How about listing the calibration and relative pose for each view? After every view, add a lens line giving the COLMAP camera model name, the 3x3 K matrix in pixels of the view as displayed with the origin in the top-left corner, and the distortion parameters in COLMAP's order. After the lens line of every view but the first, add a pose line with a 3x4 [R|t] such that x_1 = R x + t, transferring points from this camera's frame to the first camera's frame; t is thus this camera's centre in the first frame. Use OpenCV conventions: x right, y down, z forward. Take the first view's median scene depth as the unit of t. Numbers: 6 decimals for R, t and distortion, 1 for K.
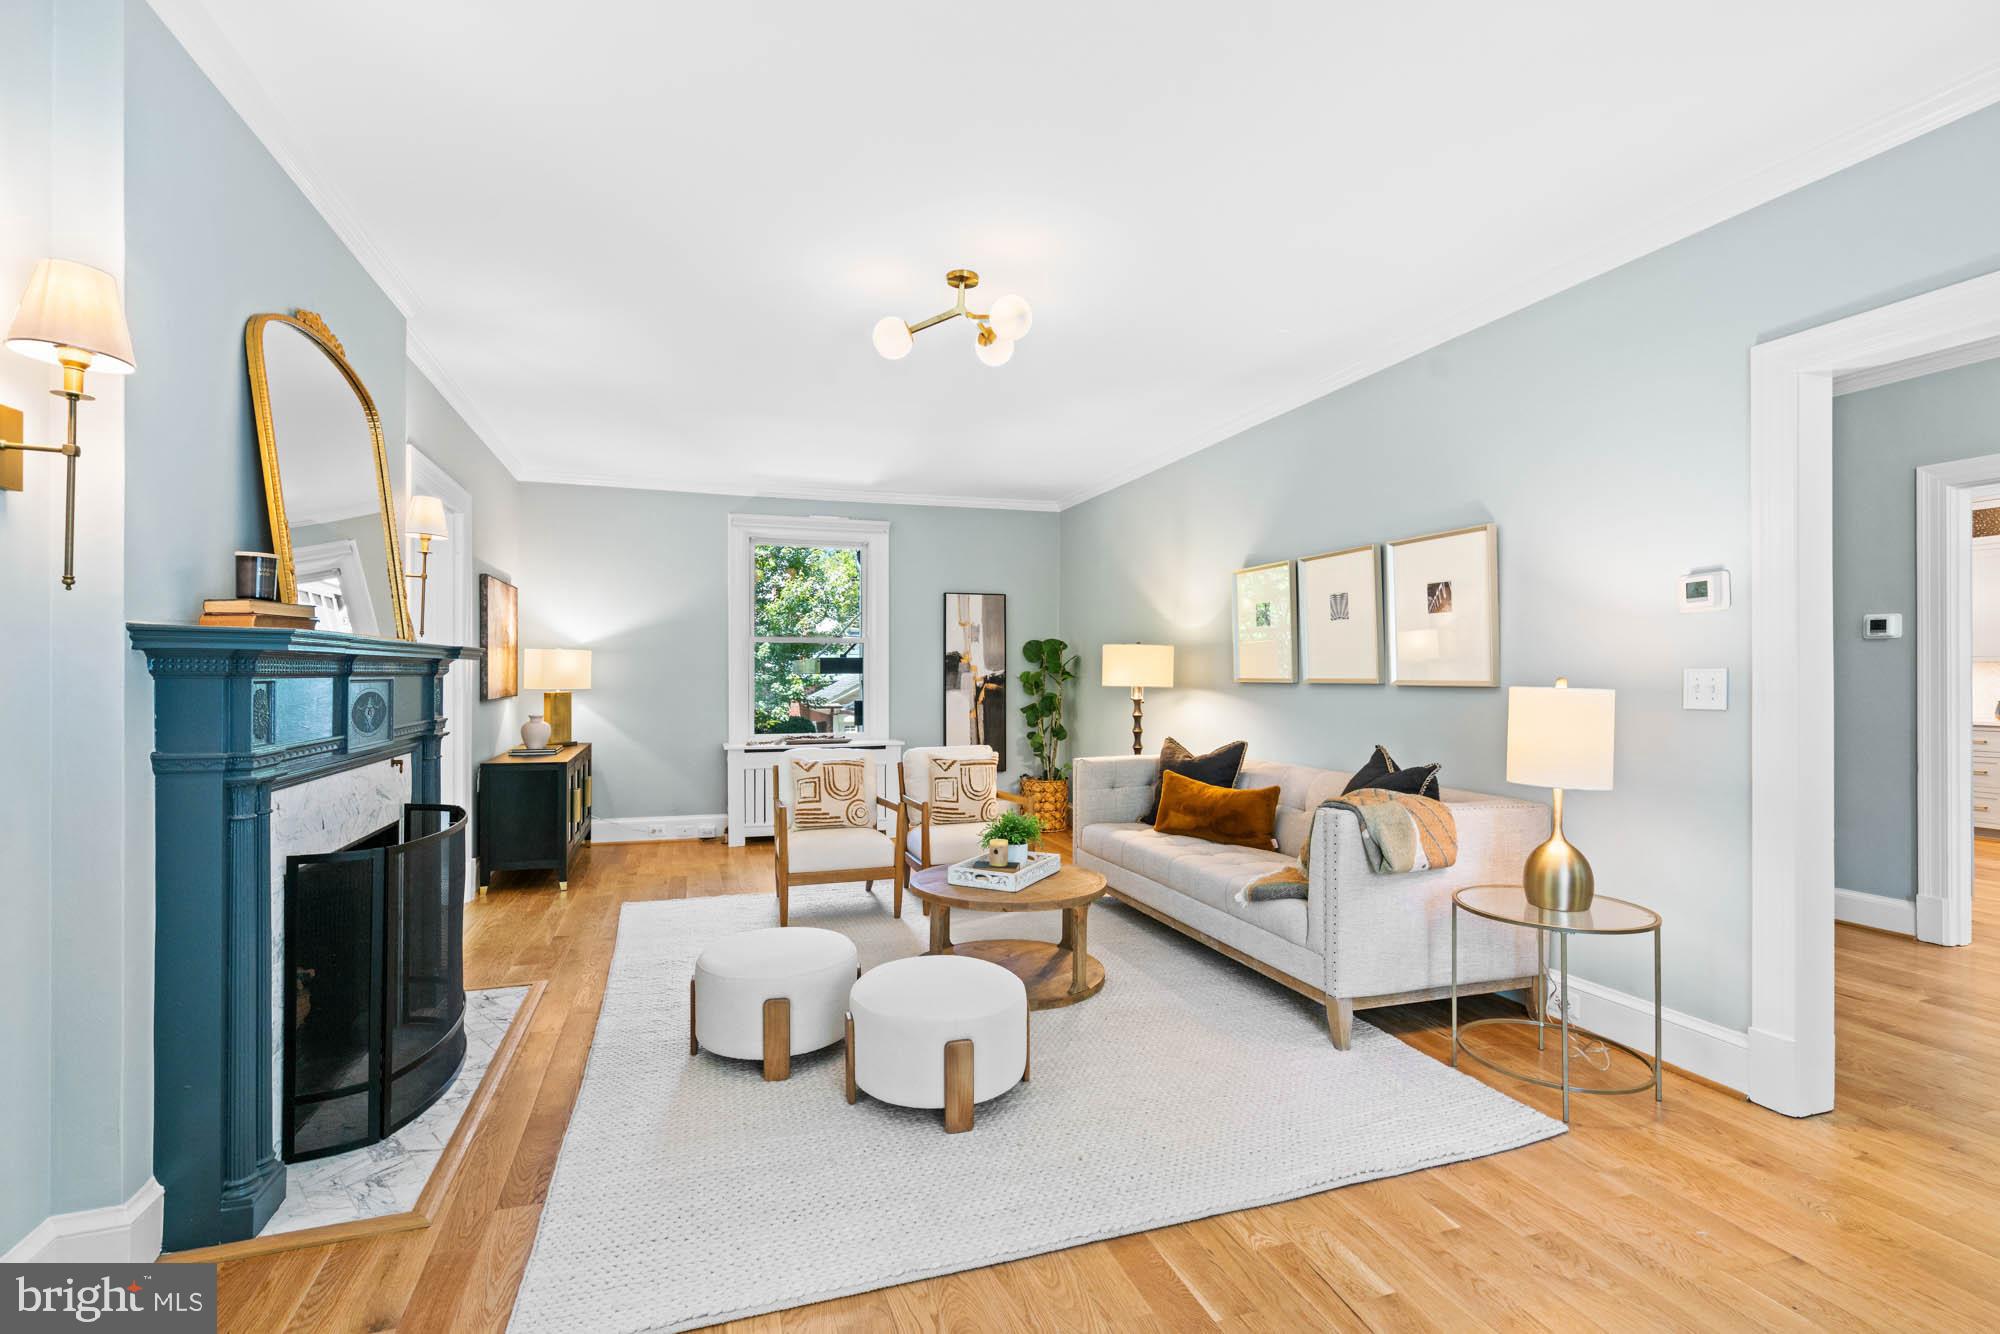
lens RADIAL K [[907.8, 0, 989.2], [0, 907.8, 659.9], [0, 0, 1]] dist [-0.001038, -0.000338]
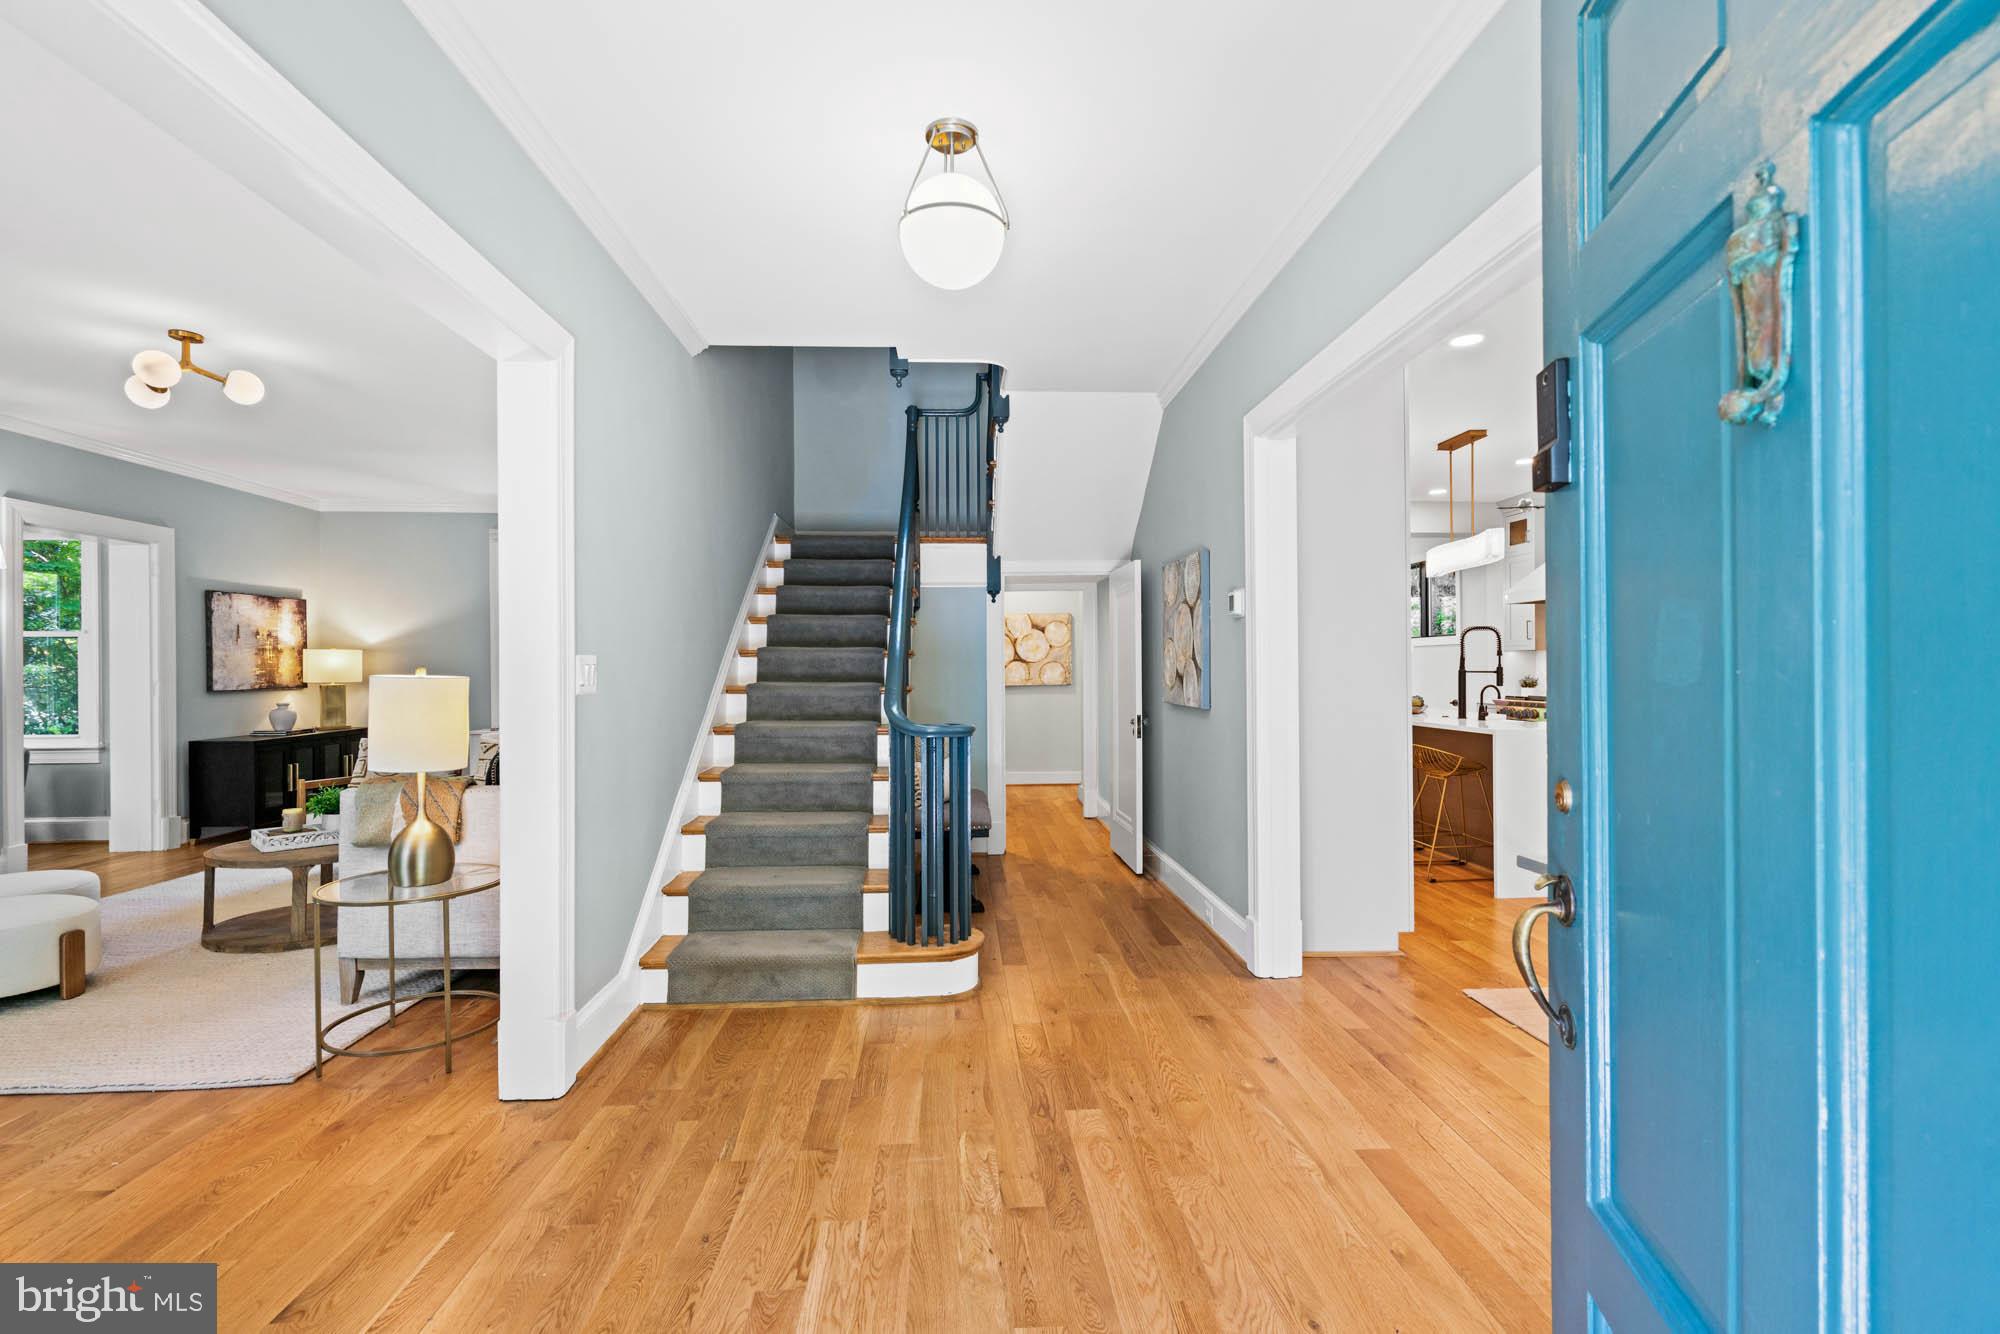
lens RADIAL K [[907.8, 0, 989.2], [0, 907.8, 659.9], [0, 0, 1]] dist [-0.001038, -0.000338]
pose [[0.962543, -0.008349, -0.270999, 1.549313], [0.009313, 0.999954, 0.002273, 0.016928], [0.270968, -0.004712, 0.962577, 0.164820]]
